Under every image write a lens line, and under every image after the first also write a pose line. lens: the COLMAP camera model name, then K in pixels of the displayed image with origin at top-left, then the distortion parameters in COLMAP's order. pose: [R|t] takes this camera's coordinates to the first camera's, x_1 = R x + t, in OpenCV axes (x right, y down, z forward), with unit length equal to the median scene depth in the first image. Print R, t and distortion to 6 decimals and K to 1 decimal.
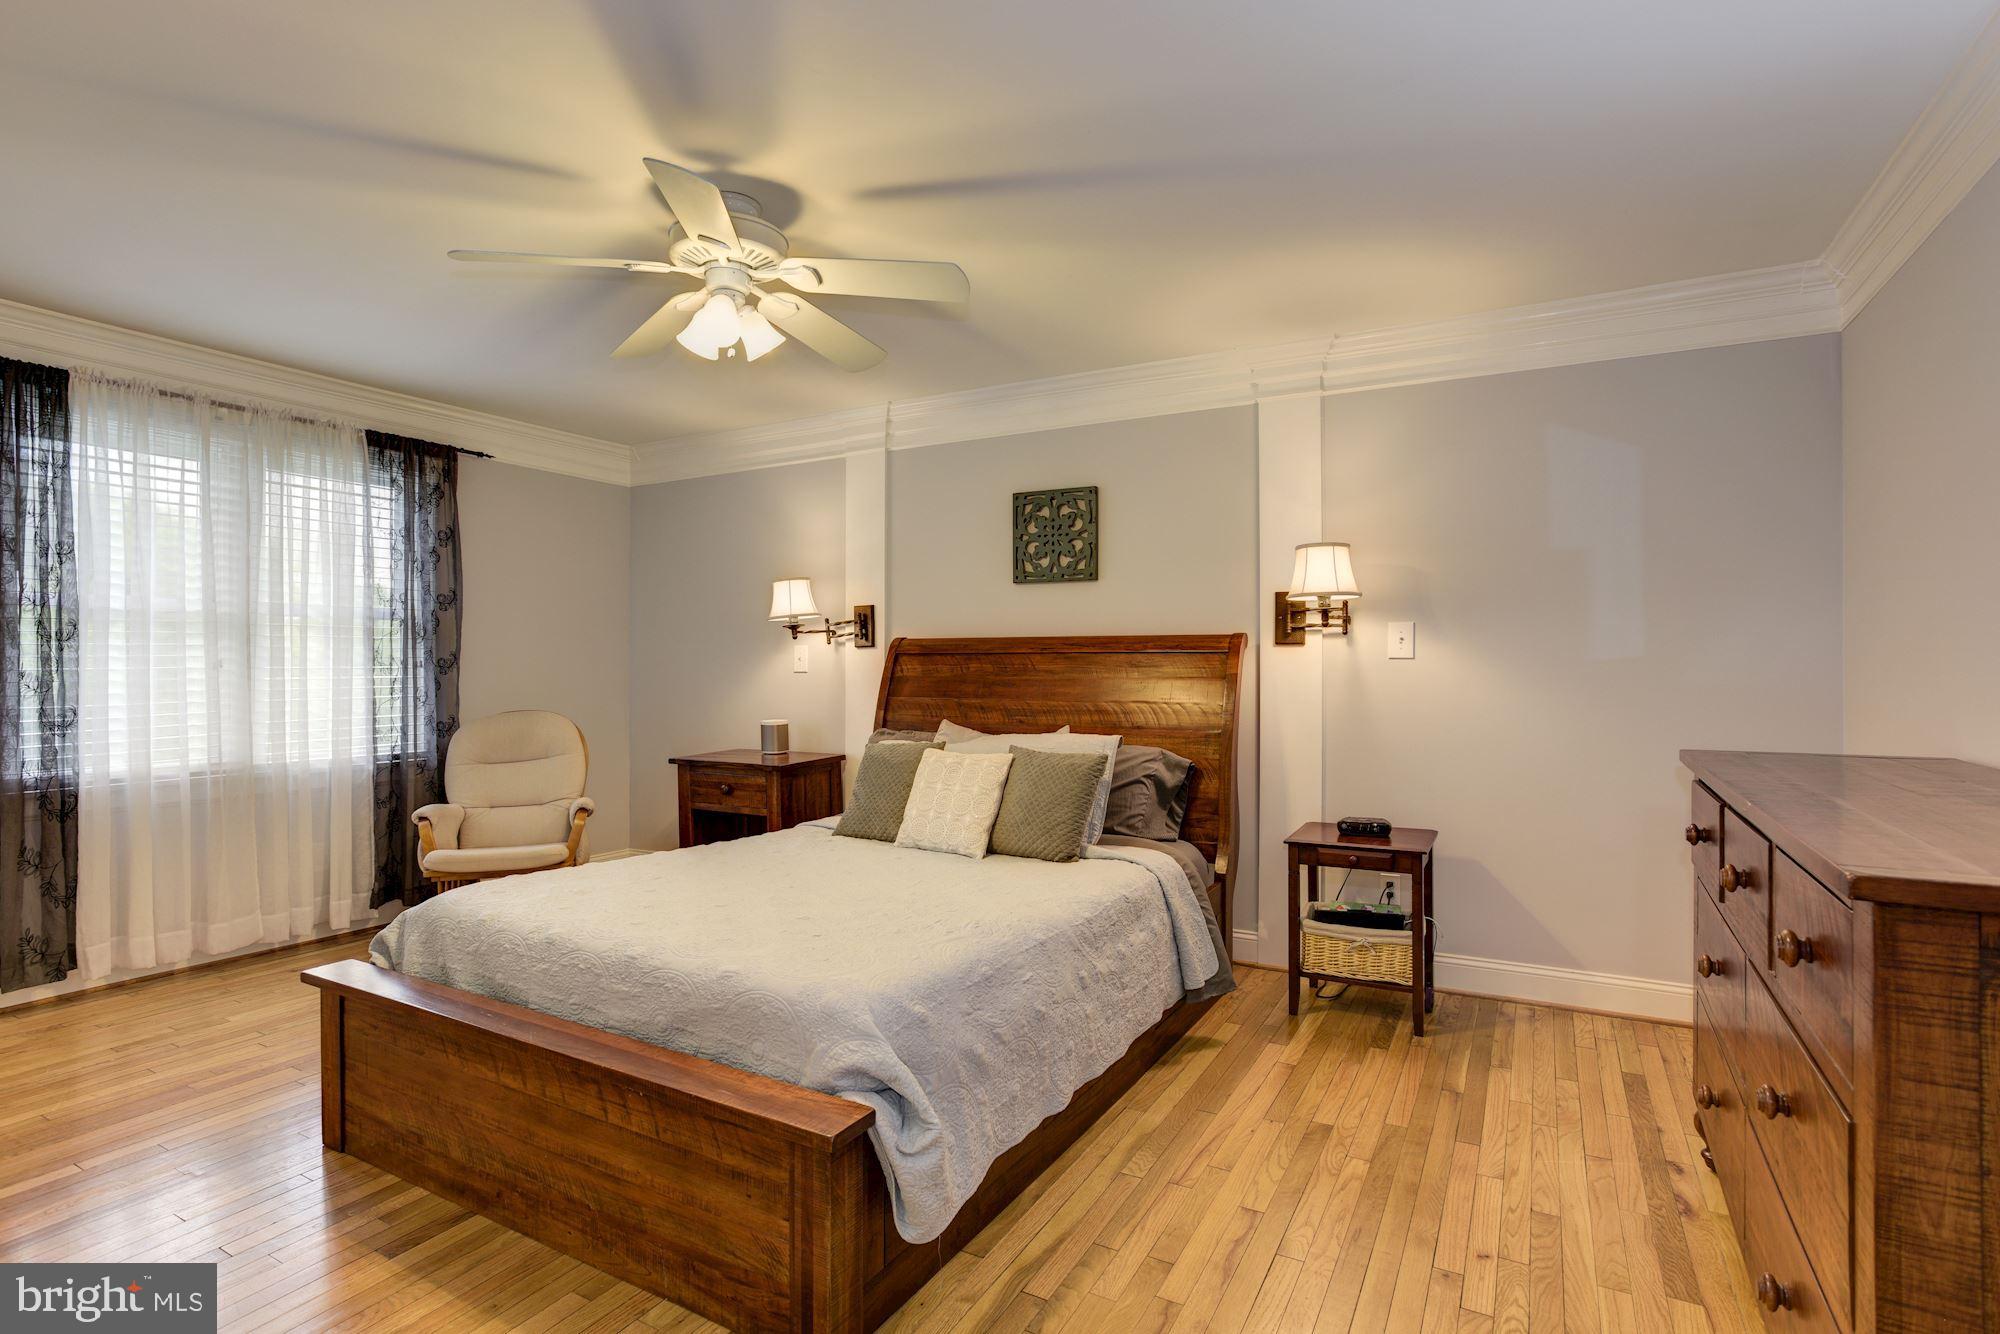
lens RADIAL K [[965.3, 0, 1008.6], [0, 965.3, 663.3], [0, 0, 1]] dist [-0.030833, 0.001242]
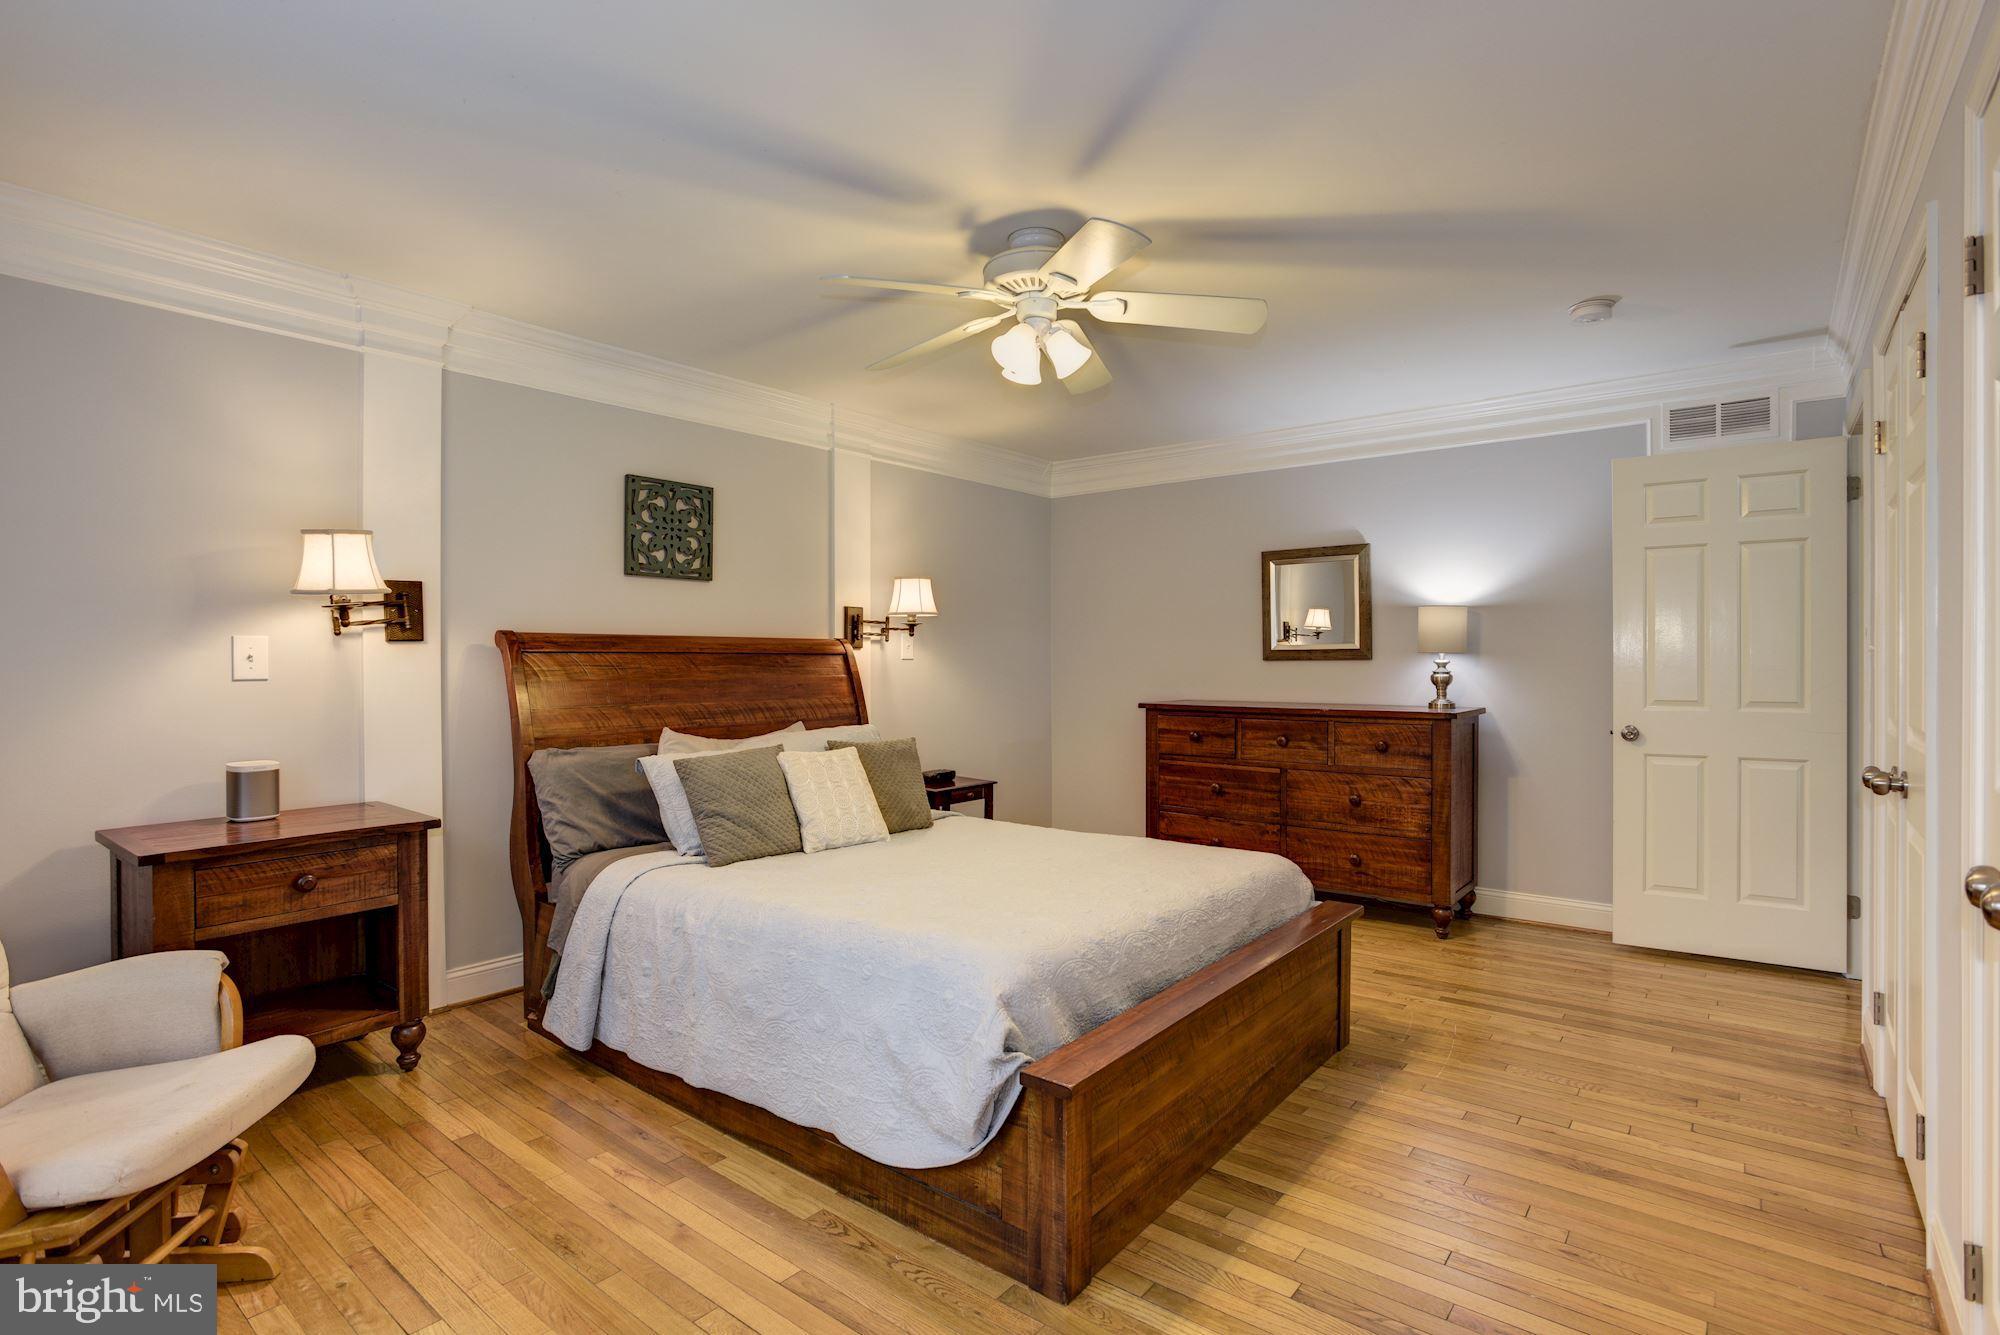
lens RADIAL K [[965.3, 0, 1004.5], [0, 965.3, 666.6], [0, 0, 1]] dist [-0.030833, 0.001242]
pose [[0.172321, -0.009932, 0.984991, -0.836481], [-0.001065, 0.999947, 0.010269, -0.007036], [-0.985040, -0.002819, 0.172302, 0.516125]]
